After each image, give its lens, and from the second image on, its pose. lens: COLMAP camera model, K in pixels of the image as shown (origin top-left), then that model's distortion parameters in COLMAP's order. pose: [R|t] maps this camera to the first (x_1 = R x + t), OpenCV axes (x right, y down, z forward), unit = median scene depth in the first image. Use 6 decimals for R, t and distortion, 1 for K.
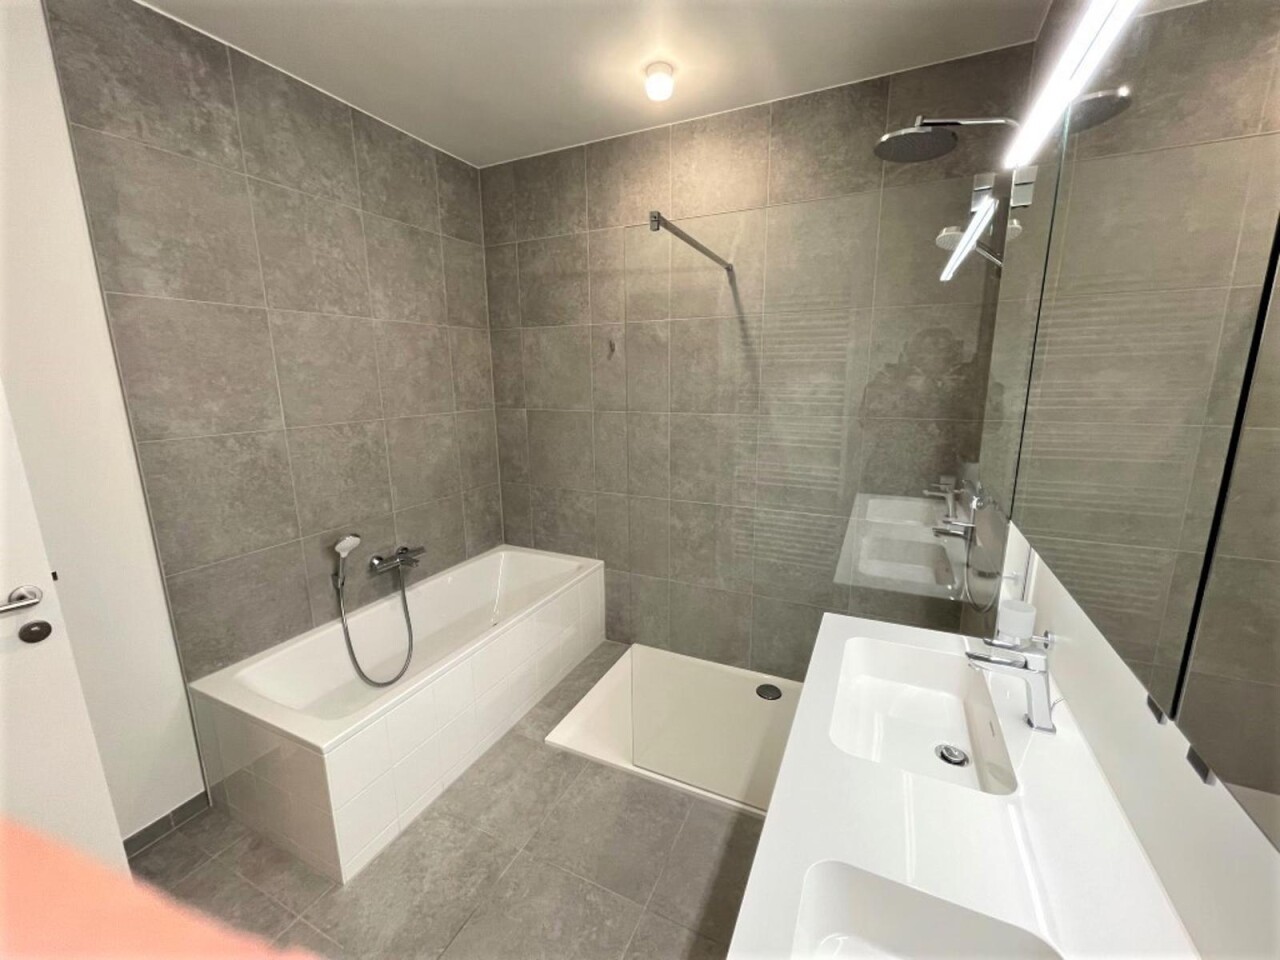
lens RADIAL K [[515.4, 0, 642.2], [0, 515.4, 484.5], [0, 0, 1]] dist [-0.002328, -0.000416]
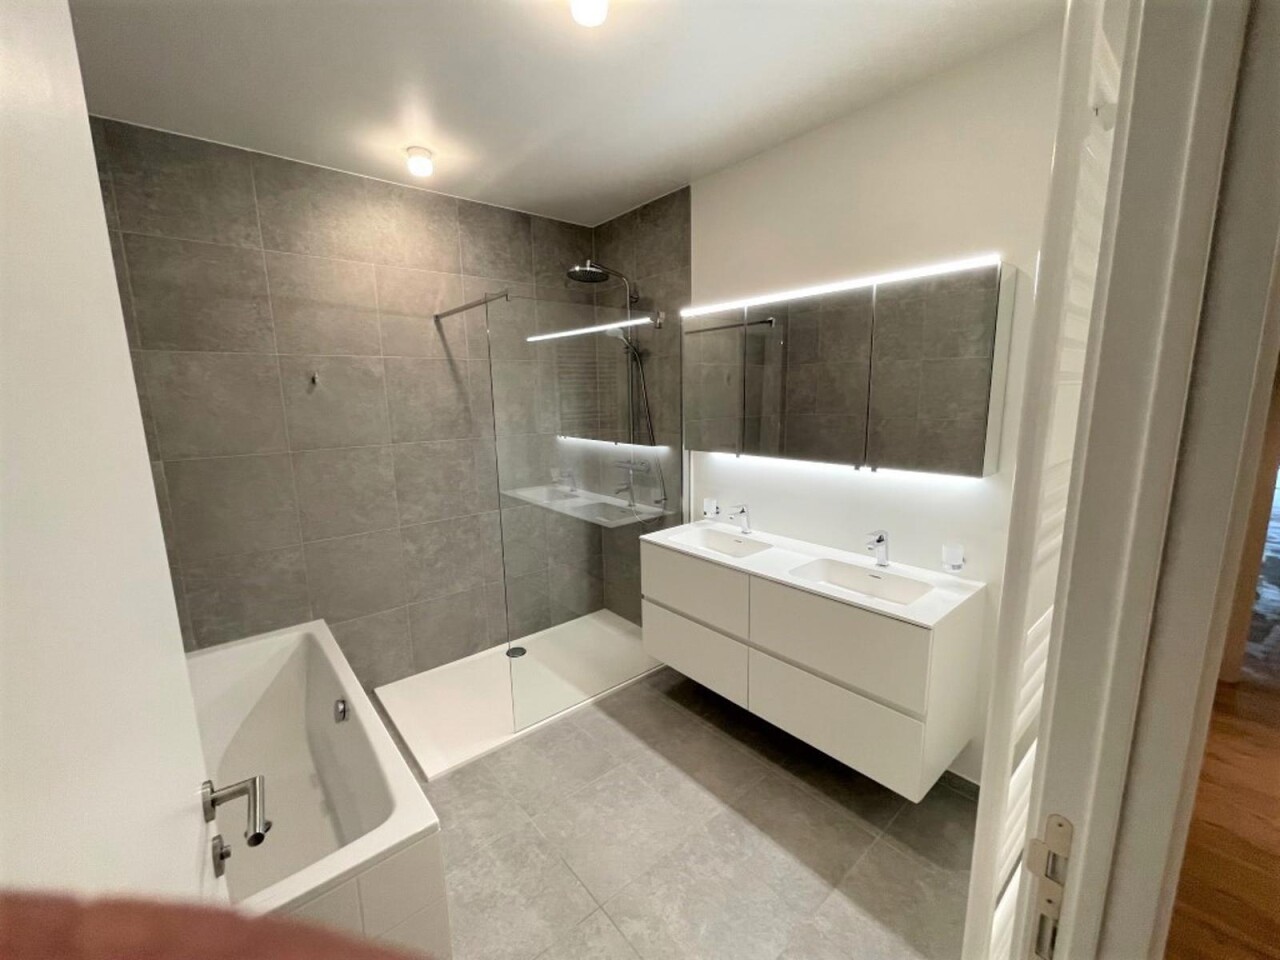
lens RADIAL K [[515.4, 0, 640.1], [0, 515.4, 481.5], [0, 0, 1]] dist [-0.002328, -0.000416]
pose [[0.415437, -0.156953, 0.895979, -0.694901], [0.205020, 0.975812, 0.075877, -0.041849], [-0.886216, 0.152172, 0.437567, 0.110713]]
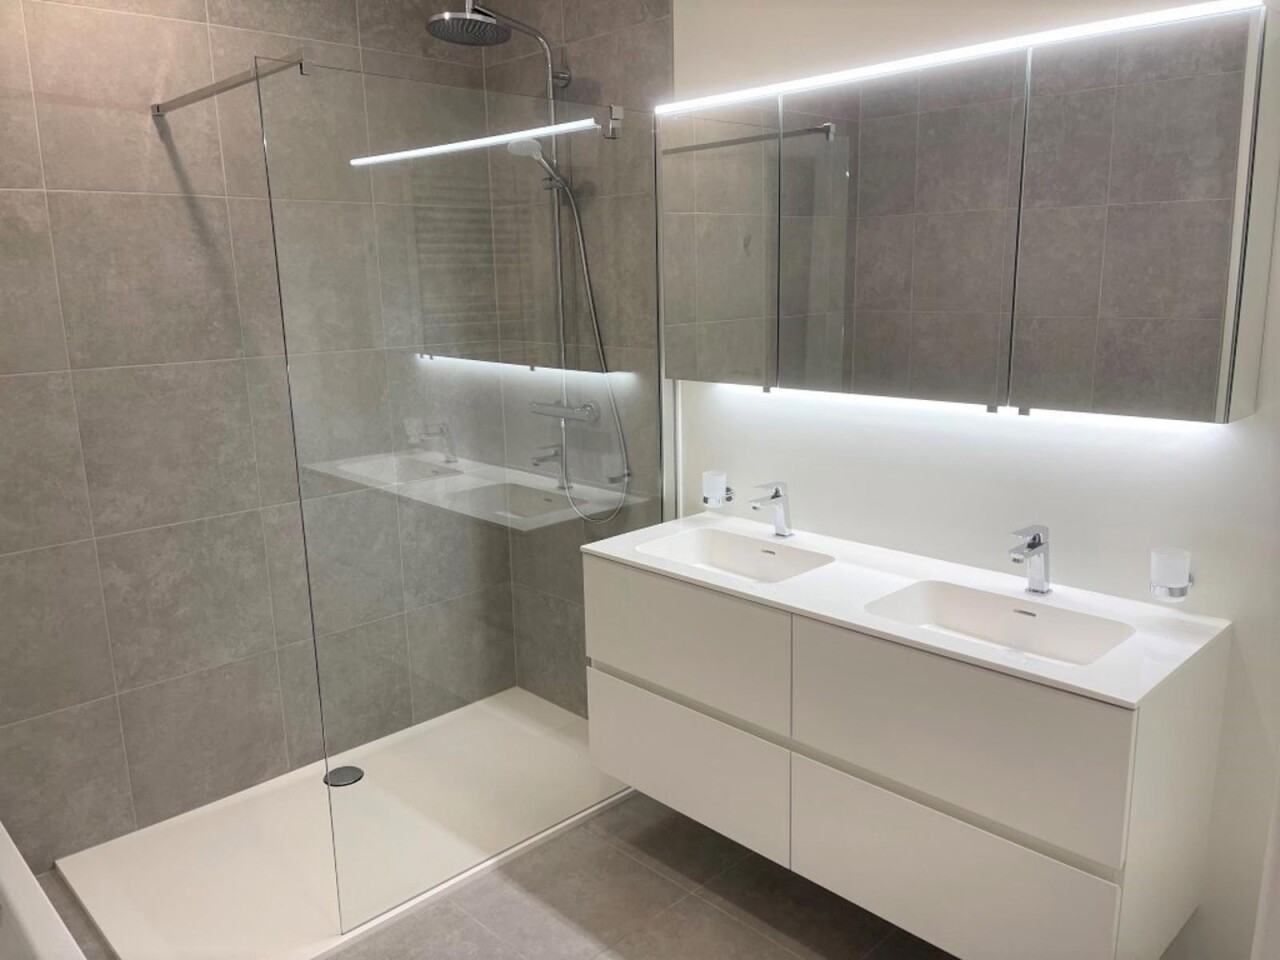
lens RADIAL K [[964.3, 0, 651.8], [0, 964.3, 482.2], [0, 0, 1]] dist [0.056077, -0.061045]
pose [[0.347108, -0.198366, 0.916606, -0.669440], [0.211552, 0.968744, 0.129538, -0.035572], [-0.913653, 0.148947, 0.378223, 0.122418]]
